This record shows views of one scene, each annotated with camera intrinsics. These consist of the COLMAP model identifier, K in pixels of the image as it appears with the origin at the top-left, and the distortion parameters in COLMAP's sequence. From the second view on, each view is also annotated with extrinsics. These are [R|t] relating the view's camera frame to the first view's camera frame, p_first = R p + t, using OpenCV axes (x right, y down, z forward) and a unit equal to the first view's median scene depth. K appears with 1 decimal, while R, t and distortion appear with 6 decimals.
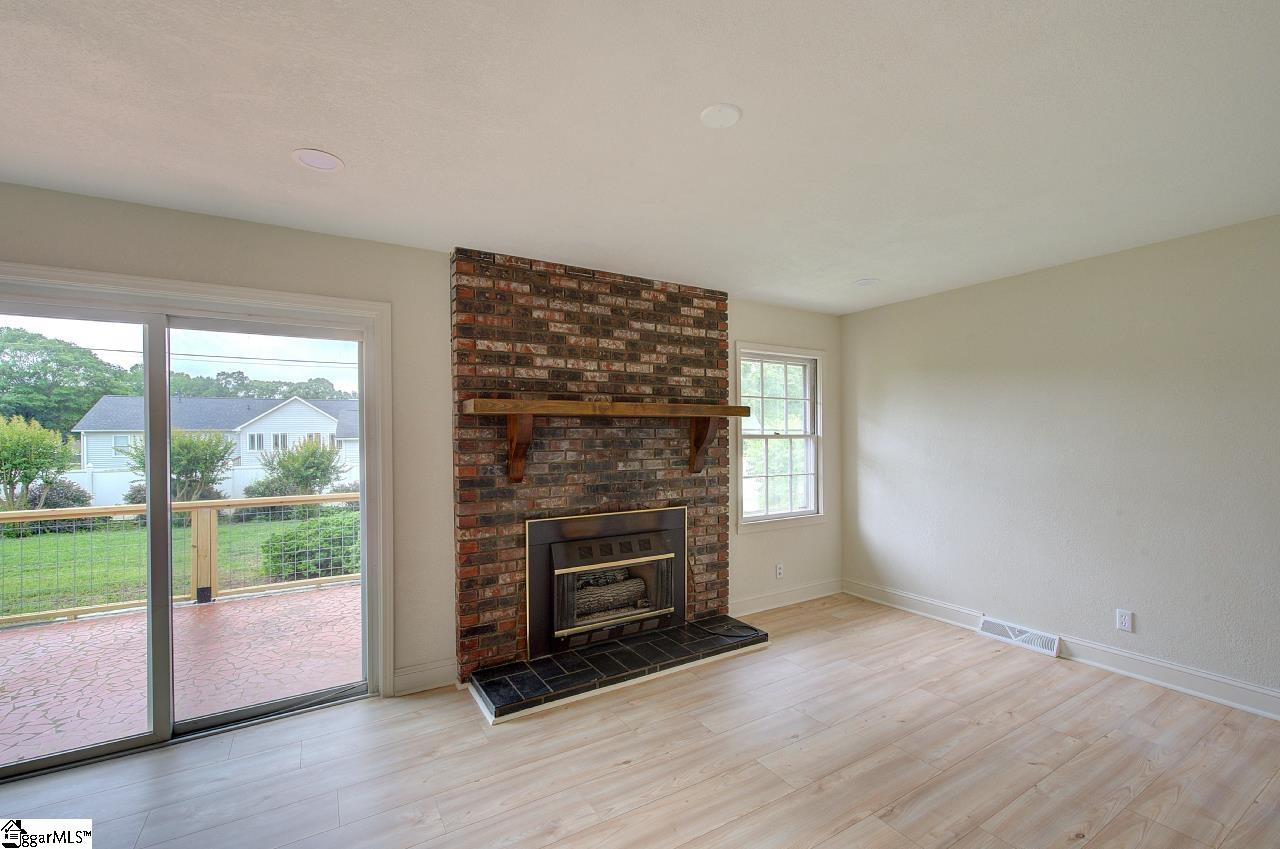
lens RADIAL K [[545.0, 0, 648.9], [0, 545.0, 436.7], [0, 0, 1]] dist [0.001568, 0.000084]
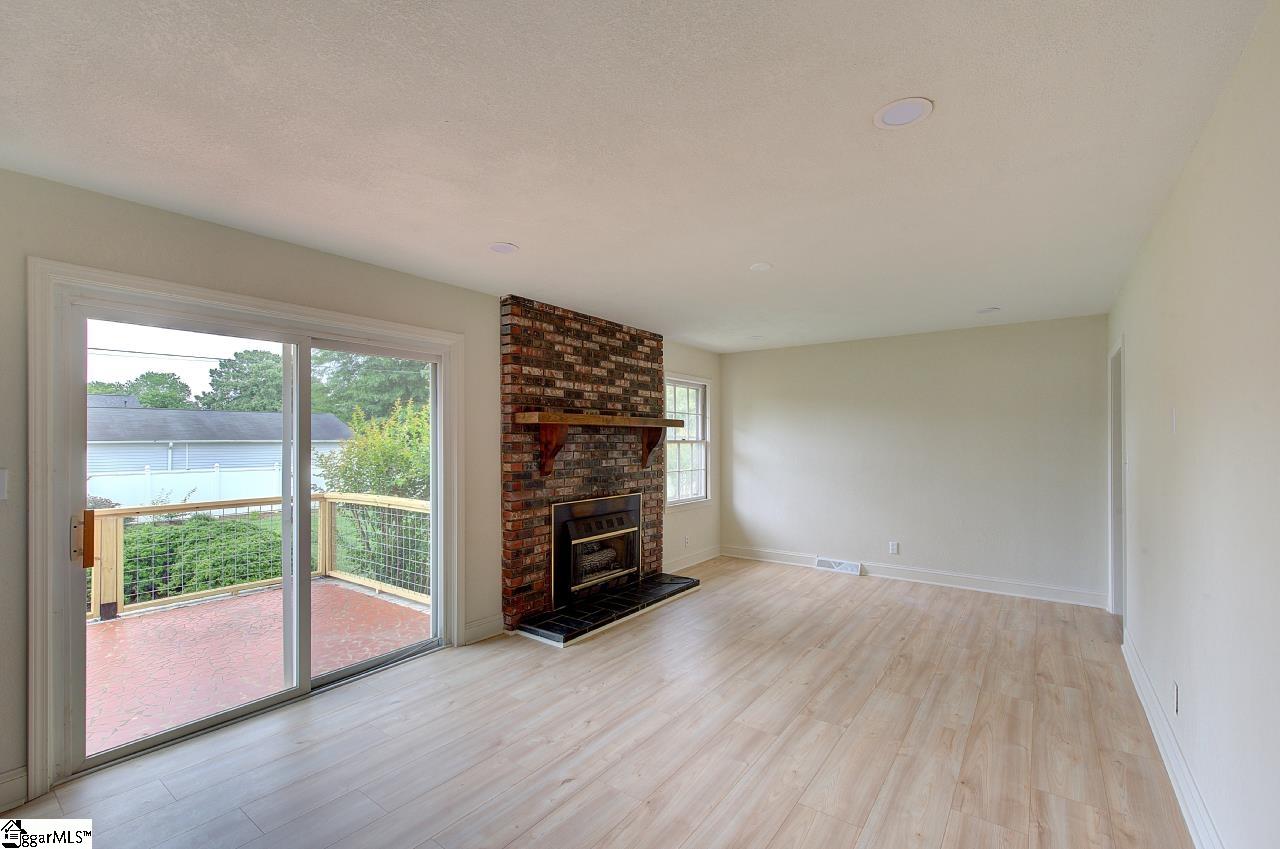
lens RADIAL K [[545.0, 0, 648.9], [0, 545.0, 436.7], [0, 0, 1]] dist [0.001568, 0.000084]
pose [[0.923362, 0.008795, 0.383831, -0.475437], [-0.004791, 0.999924, -0.011387, 0.004030], [-0.383902, 0.008676, 0.923333, -0.282705]]
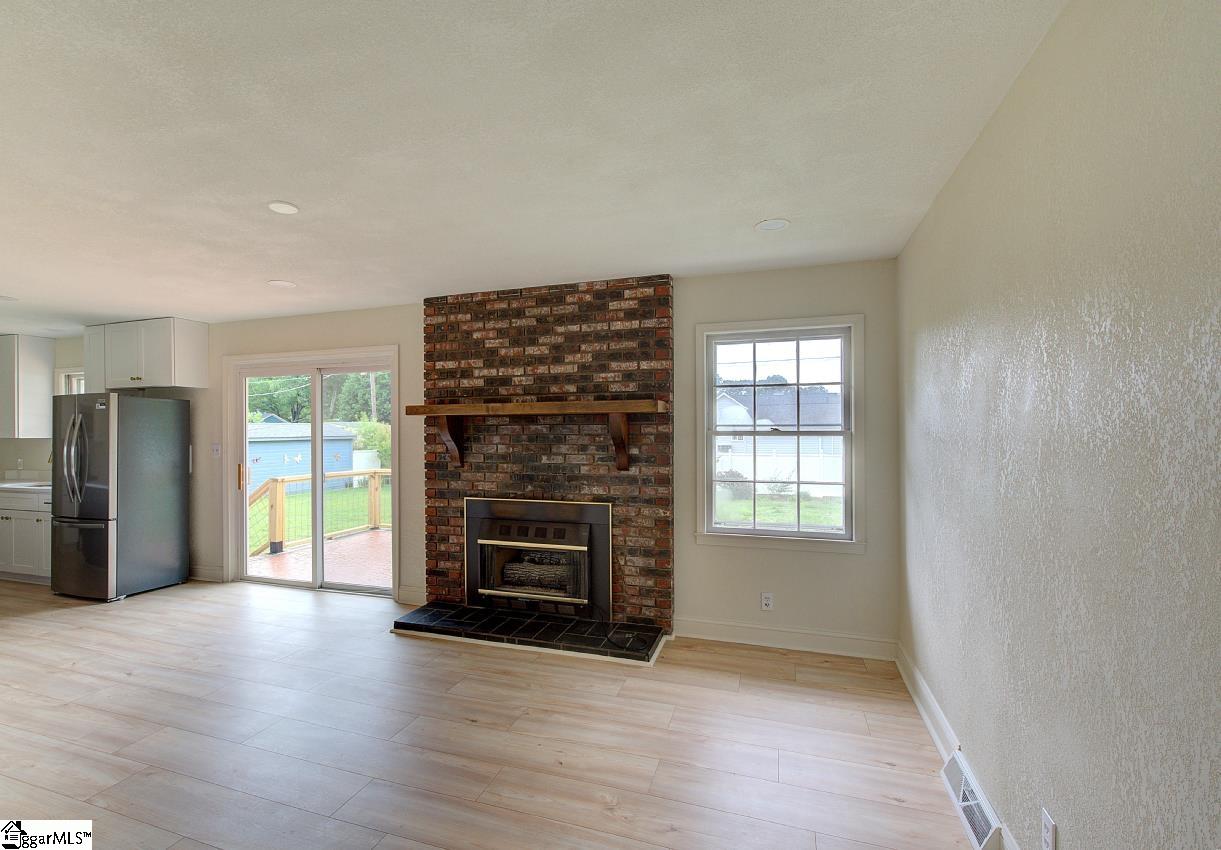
lens RADIAL K [[552.2, 0, 585.2], [0, 552.2, 430.4], [0, 0, 1]] dist [-0.000590, -0.000249]
pose [[0.634850, 0.003676, -0.772626, 0.890289], [-0.001274, 0.999992, 0.003711, -0.008995], [0.772634, -0.001371, 0.634850, 0.359607]]
